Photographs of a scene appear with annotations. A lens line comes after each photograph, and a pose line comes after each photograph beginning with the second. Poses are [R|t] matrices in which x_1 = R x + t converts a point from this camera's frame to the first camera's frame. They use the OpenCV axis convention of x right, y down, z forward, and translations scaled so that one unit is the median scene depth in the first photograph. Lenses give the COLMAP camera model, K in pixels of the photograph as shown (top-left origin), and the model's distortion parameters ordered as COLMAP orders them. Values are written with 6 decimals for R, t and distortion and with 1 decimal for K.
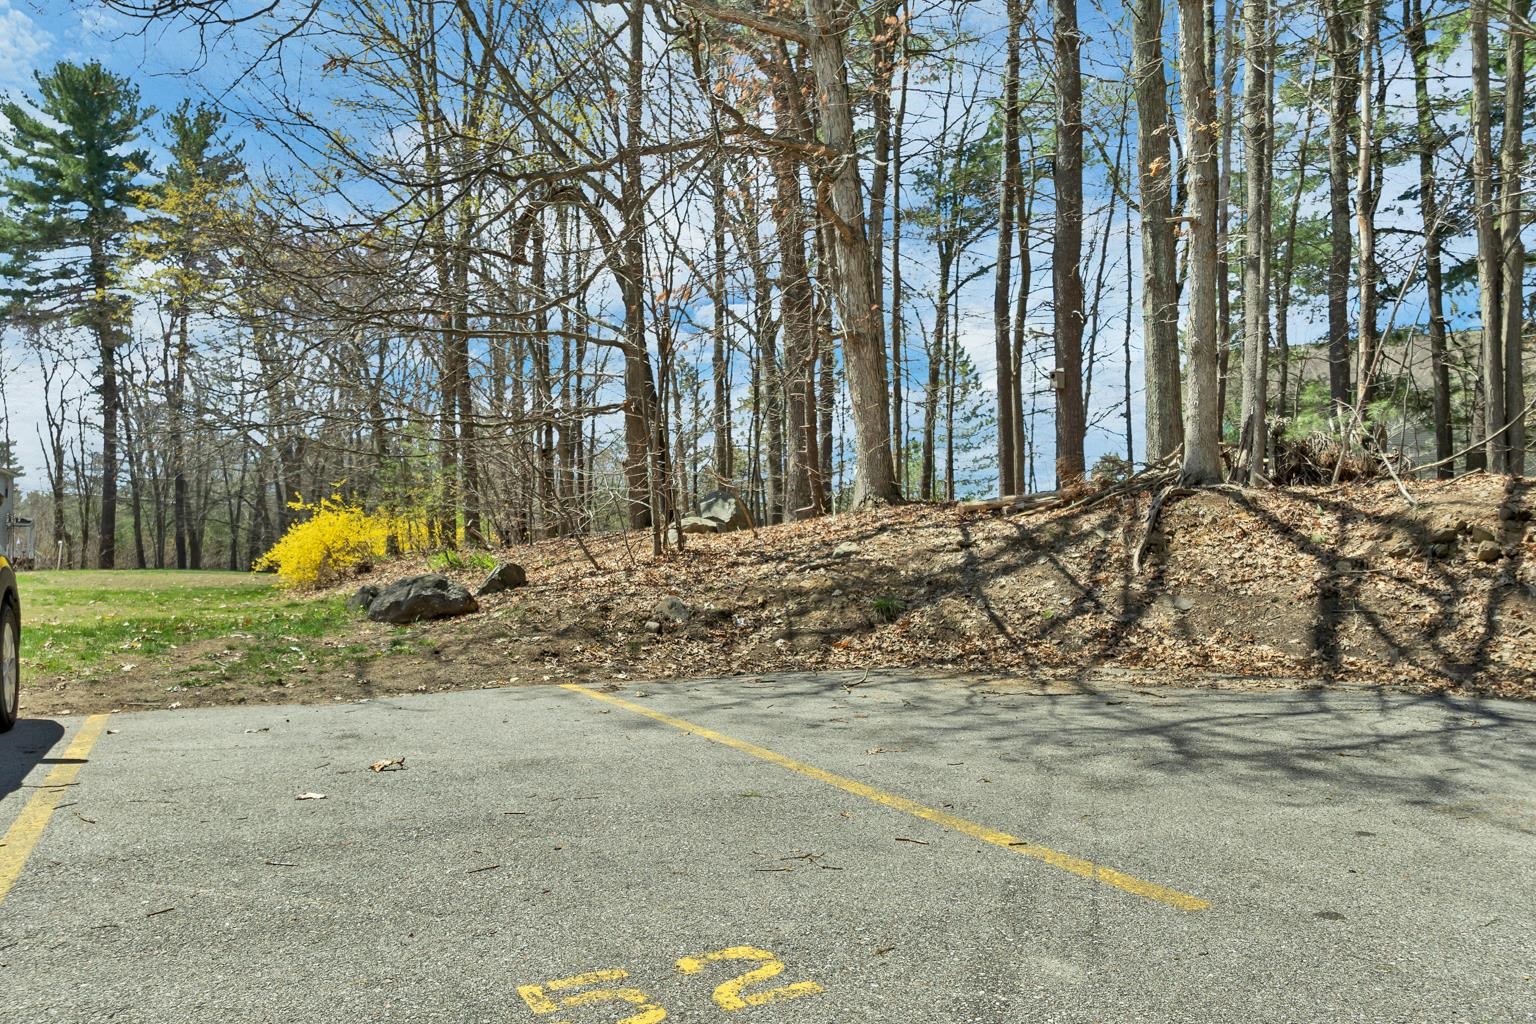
lens RADIAL K [[1104.7, 0, 774.7], [0, 1104.7, 574.2], [0, 0, 1]] dist [-0.038845, 0.004243]
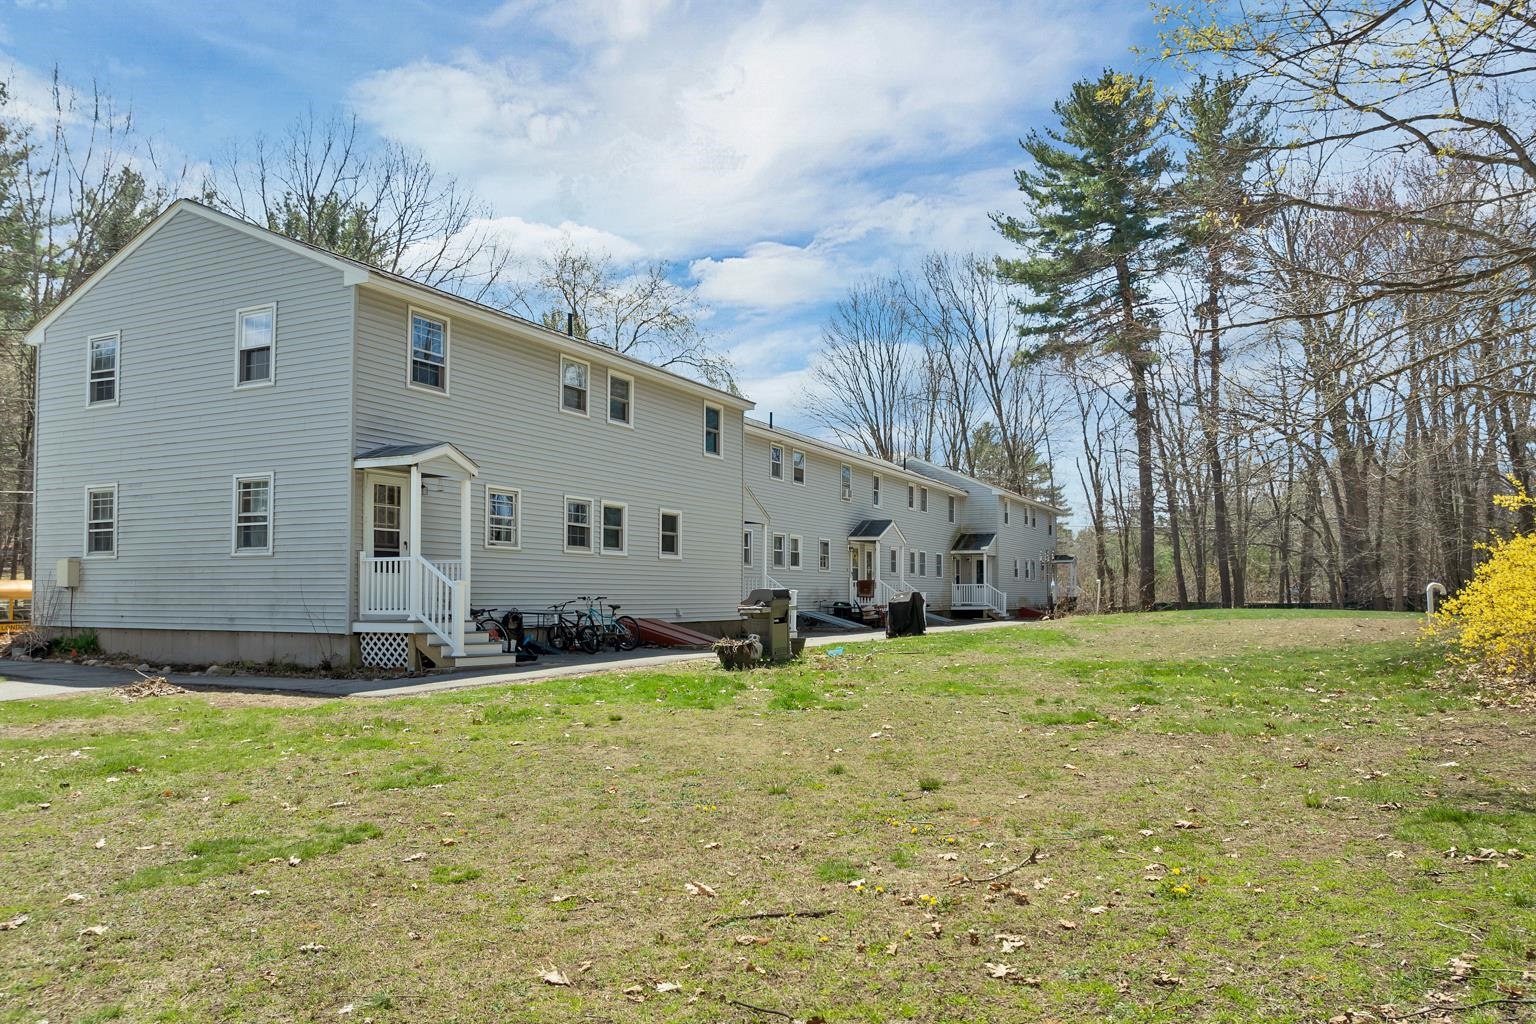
lens RADIAL K [[1104.7, 0, 774.7], [0, 1104.7, 574.2], [0, 0, 1]] dist [-0.038845, 0.004243]
pose [[0.640633, -0.041844, -0.766707, -0.652484], [0.026127, 0.999124, -0.032698, -0.054655], [0.767403, 0.000916, 0.641165, 1.039910]]
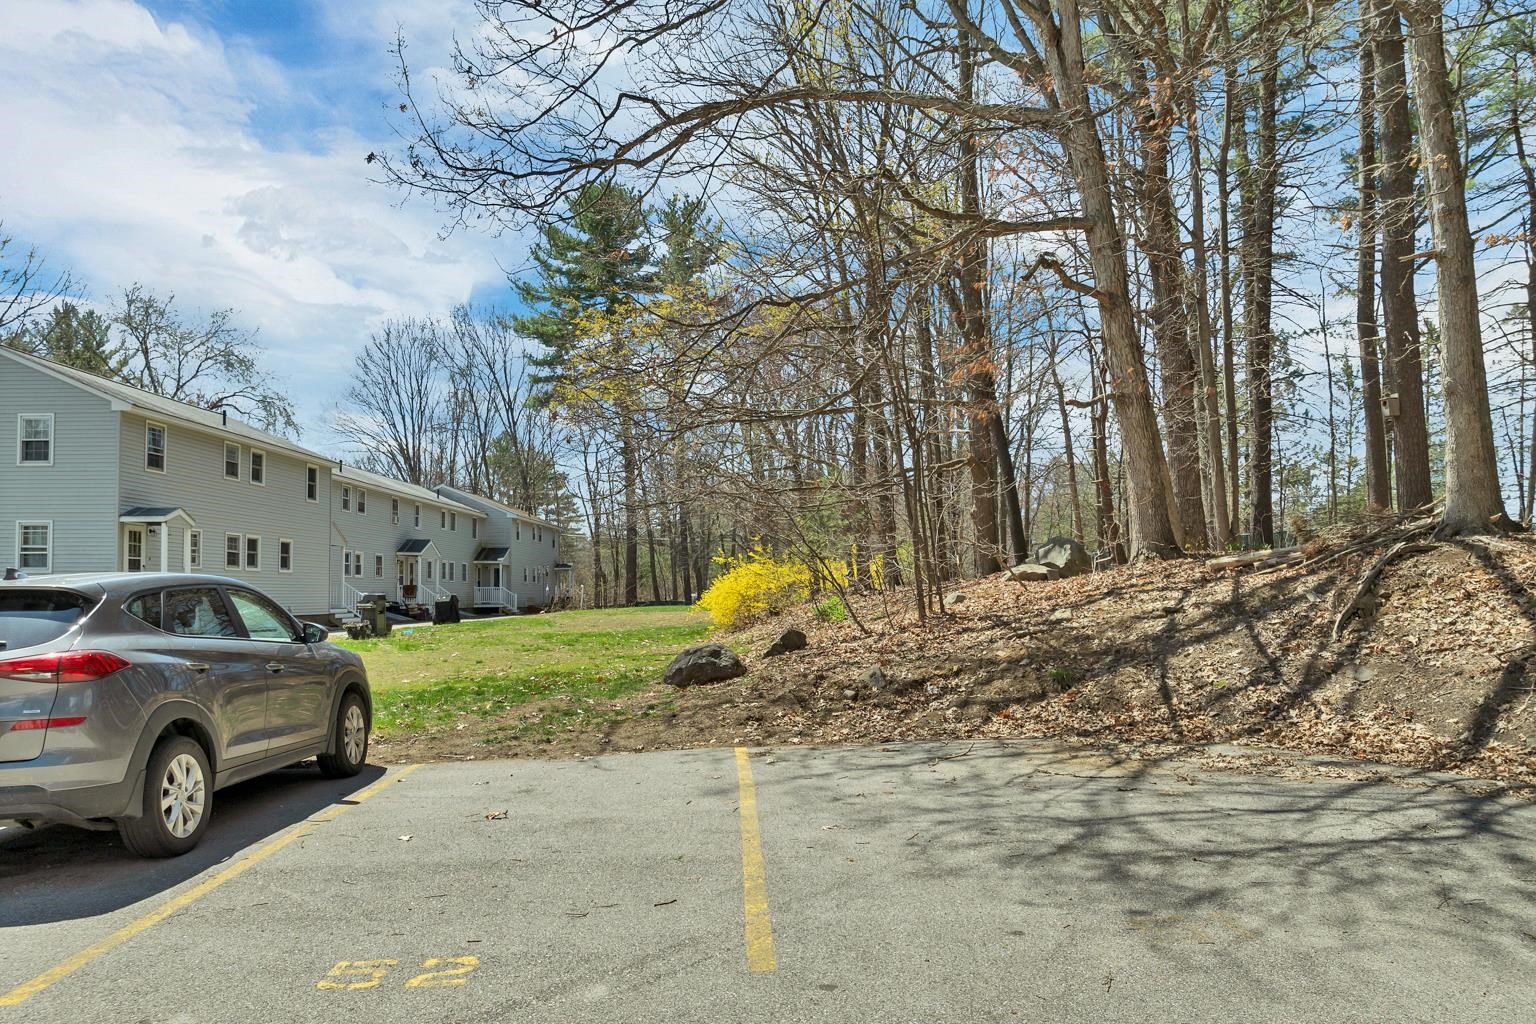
lens RADIAL K [[1102.4, 0, 771.3], [0, 1102.4, 573.2], [0, 0, 1]] dist [-0.031425, -0.009795]
pose [[0.901589, -0.035427, -0.431140, 0.278767], [0.029426, 0.999355, -0.020583, -0.051564], [0.431591, 0.005871, 0.902050, -0.085041]]
